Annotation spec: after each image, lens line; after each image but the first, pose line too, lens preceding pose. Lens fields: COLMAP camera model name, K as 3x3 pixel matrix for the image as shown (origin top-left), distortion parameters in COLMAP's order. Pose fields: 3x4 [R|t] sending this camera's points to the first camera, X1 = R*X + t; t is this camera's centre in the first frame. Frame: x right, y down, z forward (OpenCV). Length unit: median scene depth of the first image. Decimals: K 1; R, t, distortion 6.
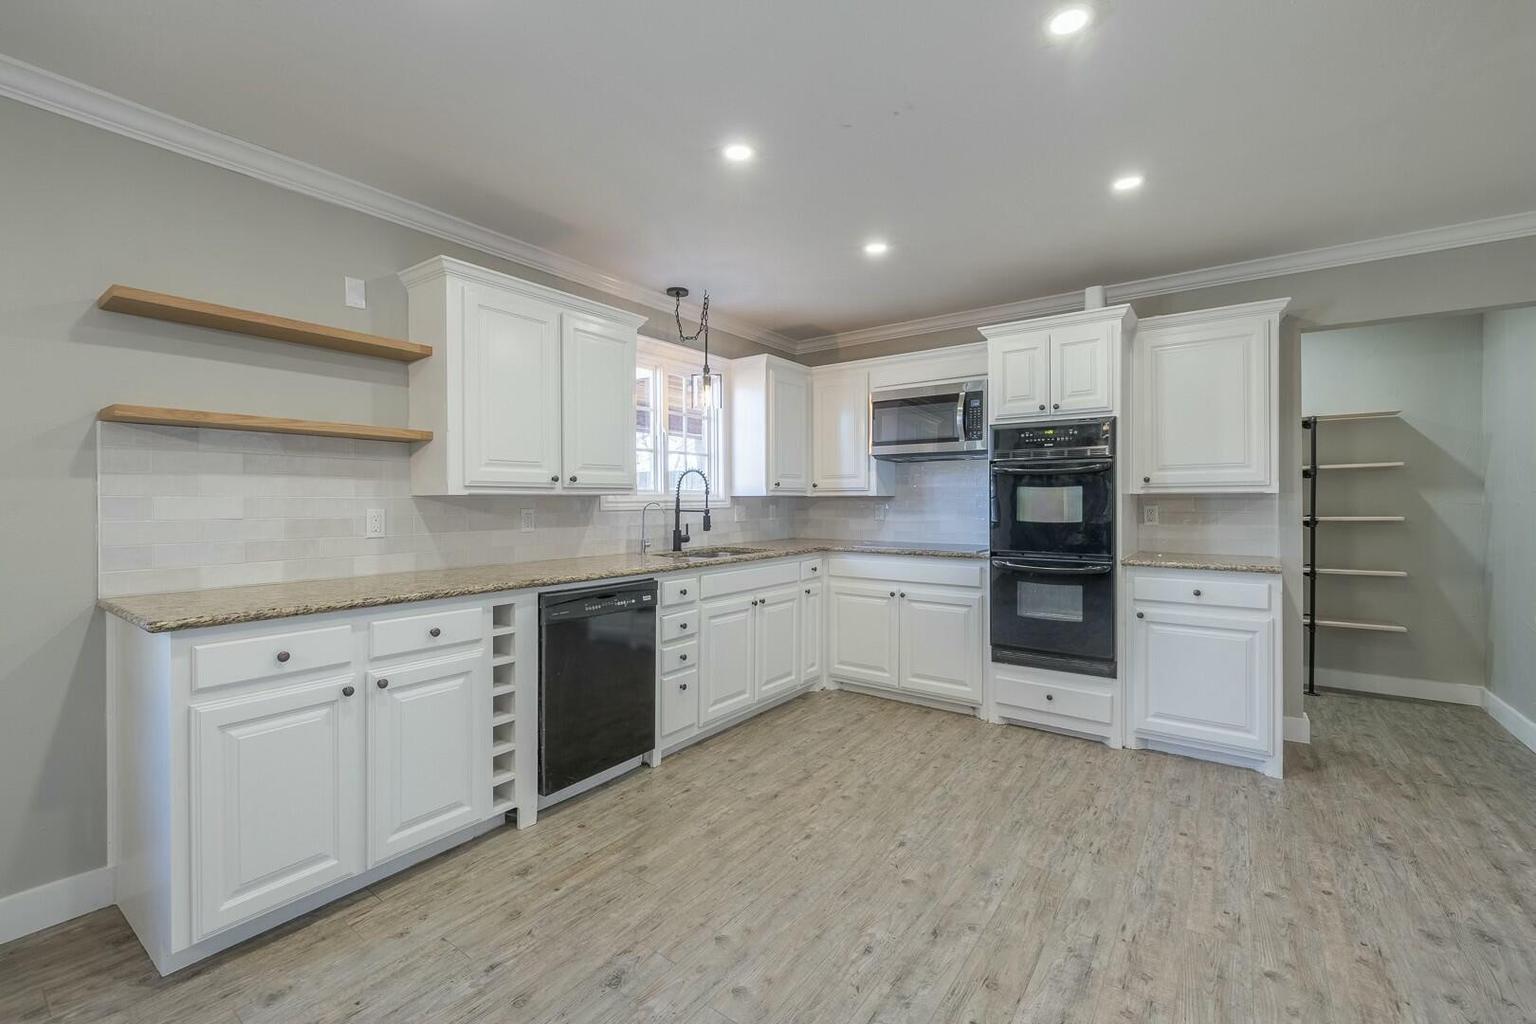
lens RADIAL K [[645.7, 0, 743.0], [0, 645.7, 500.2], [0, 0, 1]] dist [0.000258, -0.000694]
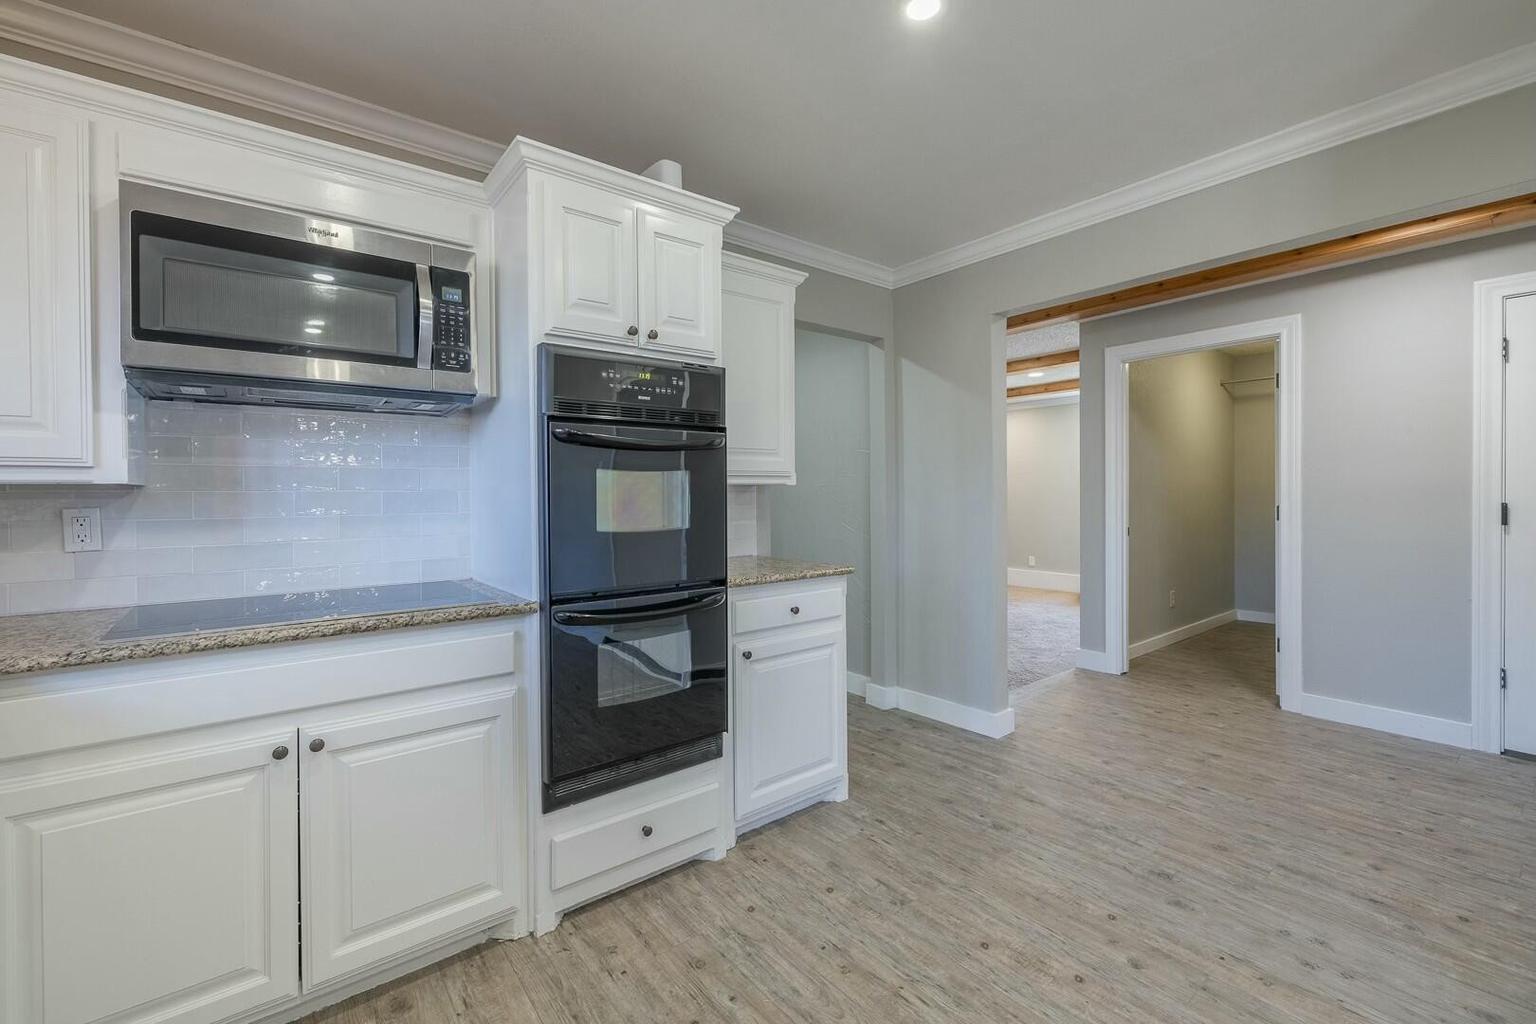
lens RADIAL K [[645.7, 0, 767.0], [0, 645.7, 498.9], [0, 0, 1]] dist [0.000258, -0.000694]
pose [[0.249292, -0.008309, 0.968393, -0.066012], [0.006788, 0.999954, 0.006833, 0.002117], [-0.968404, 0.004870, 0.249337, 0.804509]]
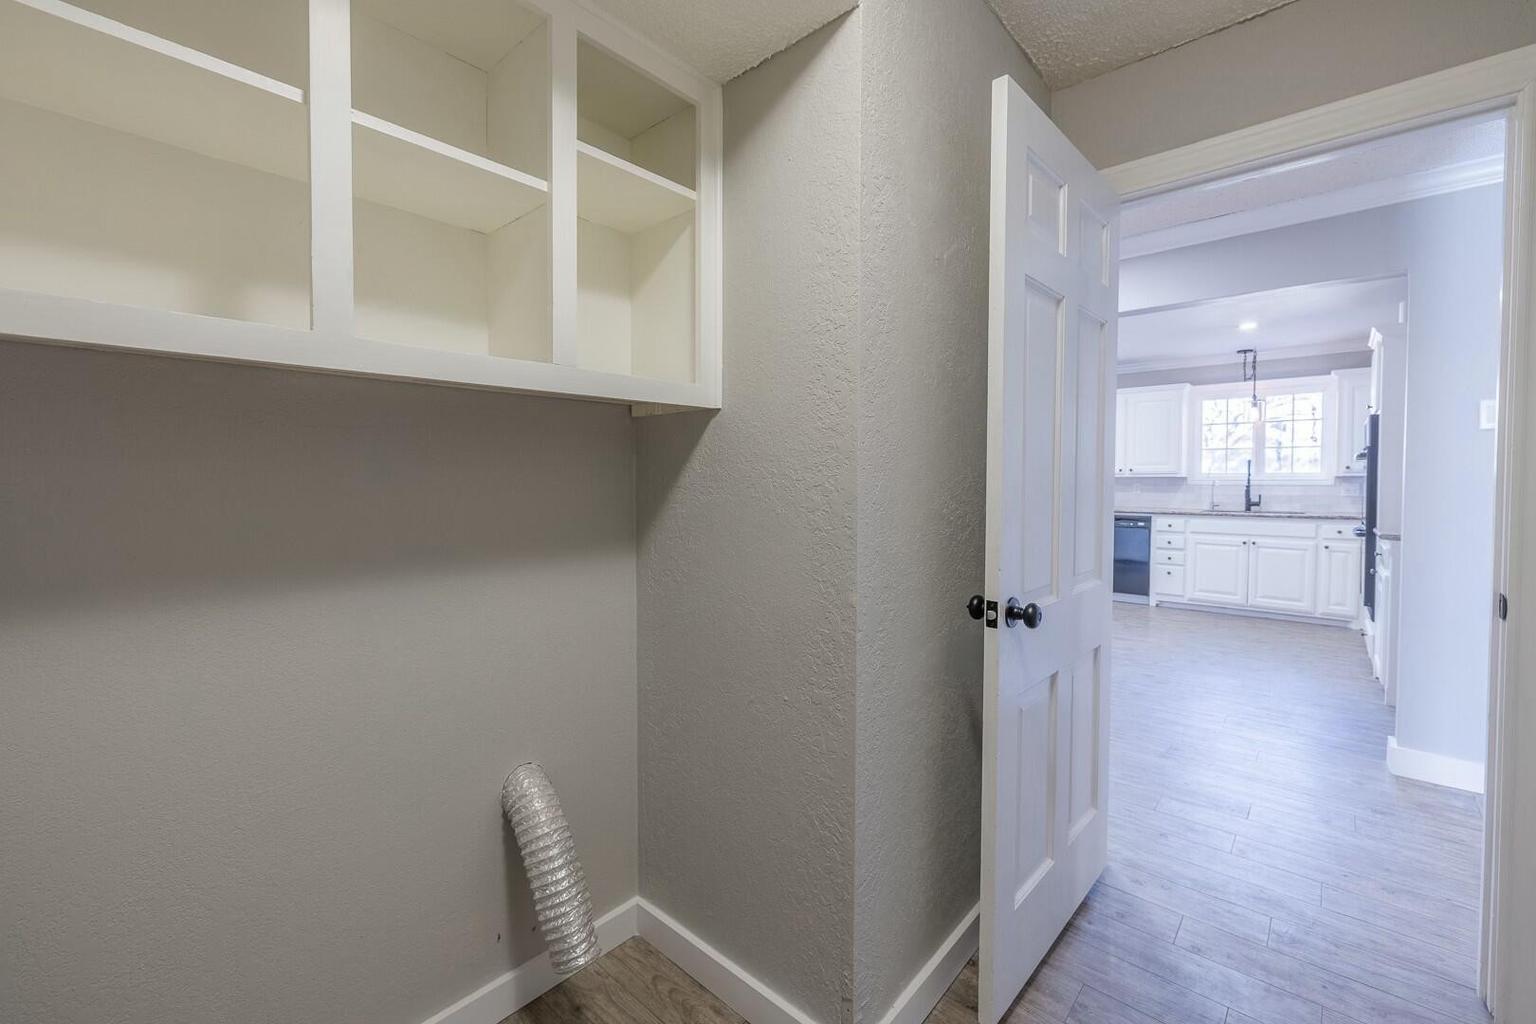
lens RADIAL K [[645.7, 0, 767.1], [0, 645.7, 500.6], [0, 0, 1]] dist [0.000258, -0.000694]
pose [[-0.069720, 0.035934, -0.996919, 1.958941], [-0.000194, 0.999350, 0.036036, -0.005825], [0.997567, 0.002706, -0.069667, -0.096127]]
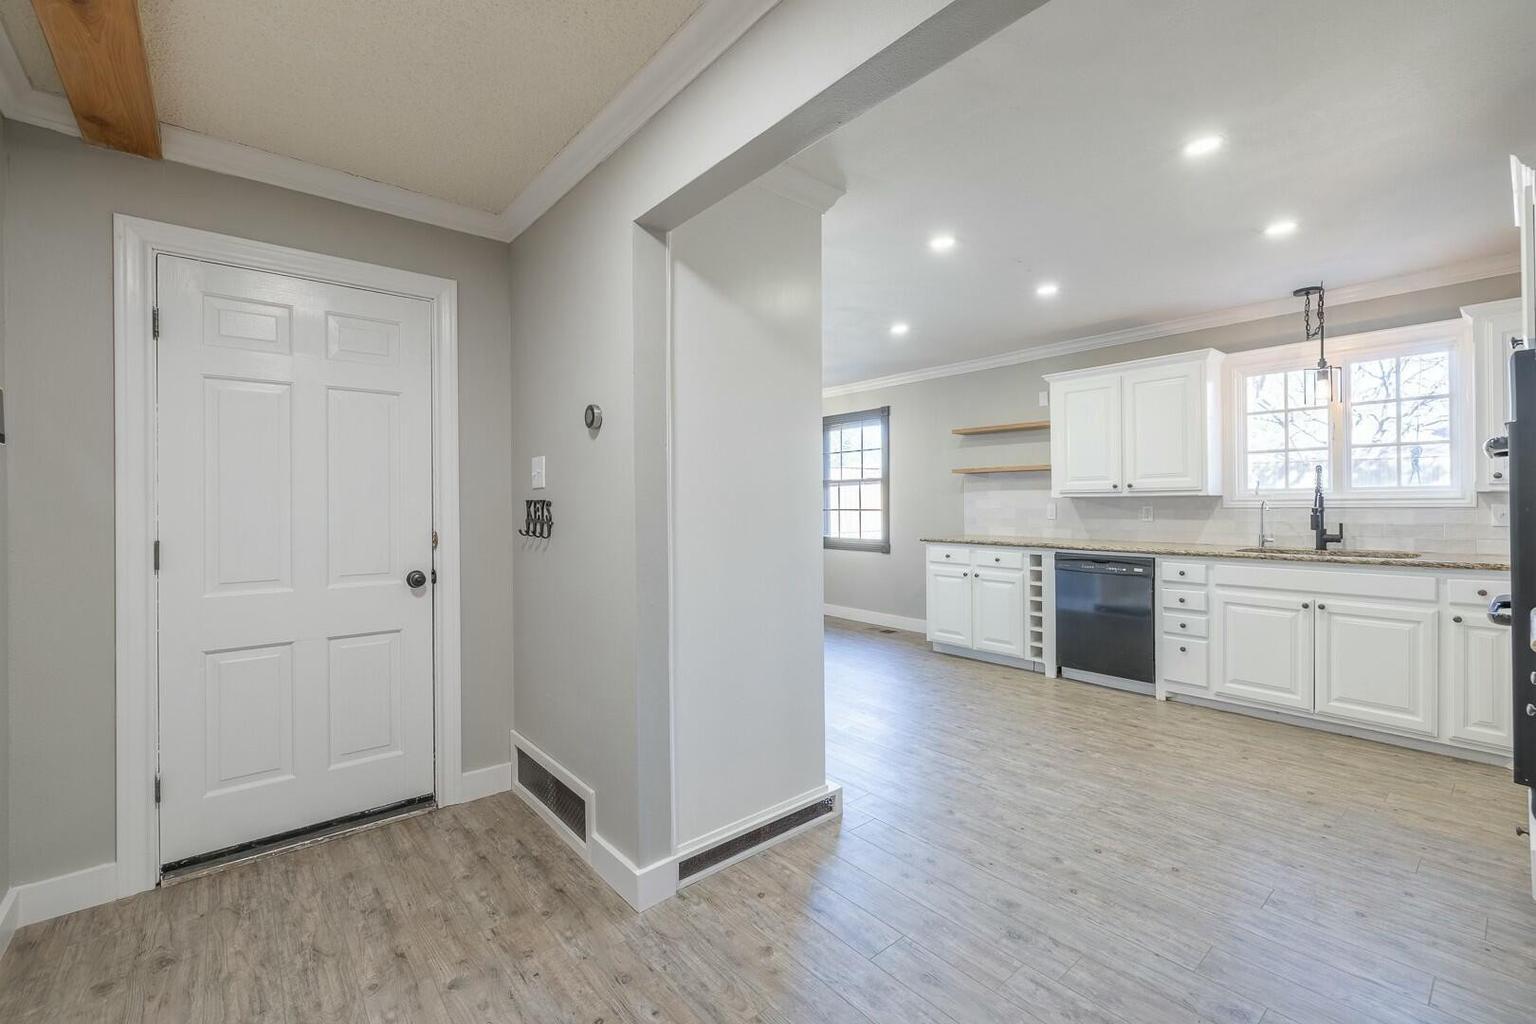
lens RADIAL K [[645.7, 0, 772.8], [0, 645.7, 504.6], [0, 0, 1]] dist [0.000258, -0.000694]
pose [[-0.214747, 0.007099, -0.976644, 1.287497], [0.009606, 0.999941, 0.005157, -0.004548], [0.976623, -0.008274, -0.214802, 0.493485]]
